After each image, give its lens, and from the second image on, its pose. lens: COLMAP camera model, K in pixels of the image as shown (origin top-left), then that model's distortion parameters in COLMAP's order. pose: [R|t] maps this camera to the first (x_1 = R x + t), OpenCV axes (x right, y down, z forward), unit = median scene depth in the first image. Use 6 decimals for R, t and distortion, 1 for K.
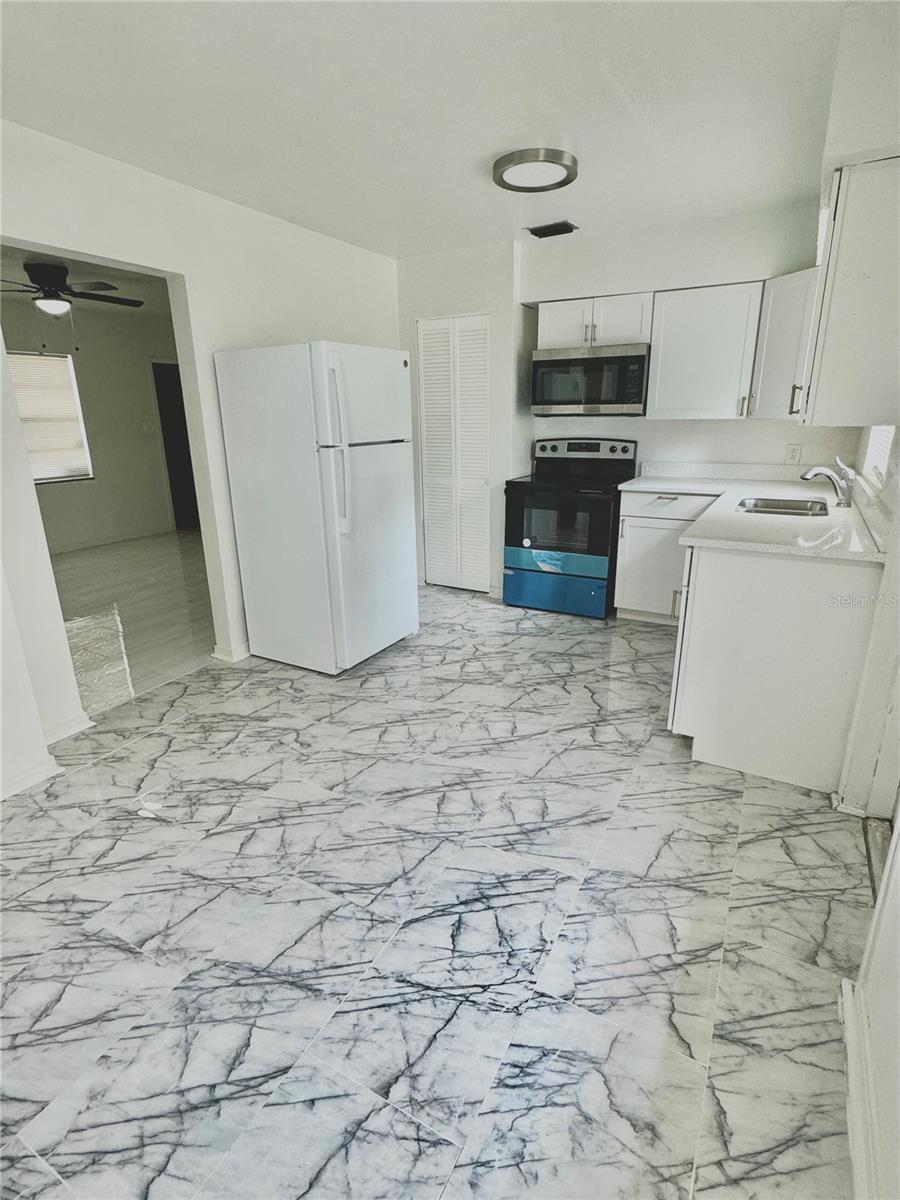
lens RADIAL K [[617.7, 0, 450.0], [0, 617.7, 600.0], [0, 0, 1]] dist [-0.001596, 0.000041]
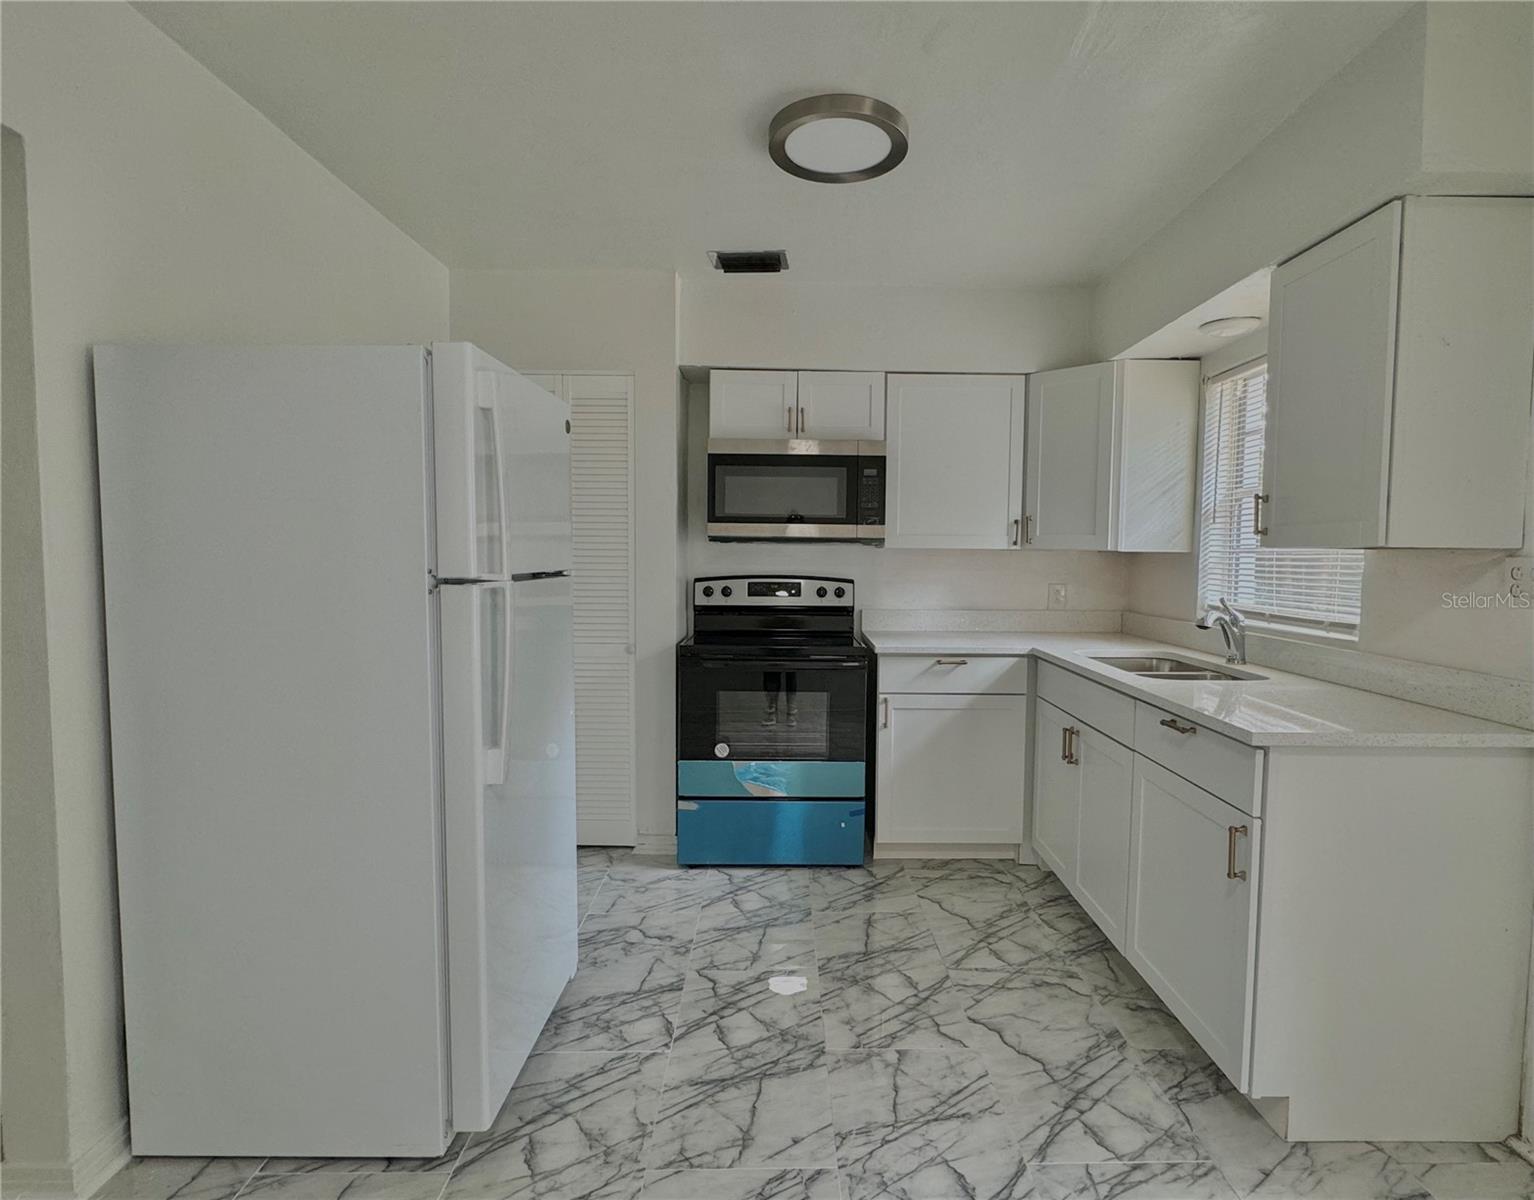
lens RADIAL K [[796.4, 0, 767.0], [0, 796.4, 600.0], [0, 0, 1]] dist [0.001129, -0.000774]
pose [[0.859620, -0.007241, 0.510883, -0.234916], [0.128822, 0.970668, -0.203000, -0.078883], [-0.494428, 0.240315, 0.835338, 0.355953]]
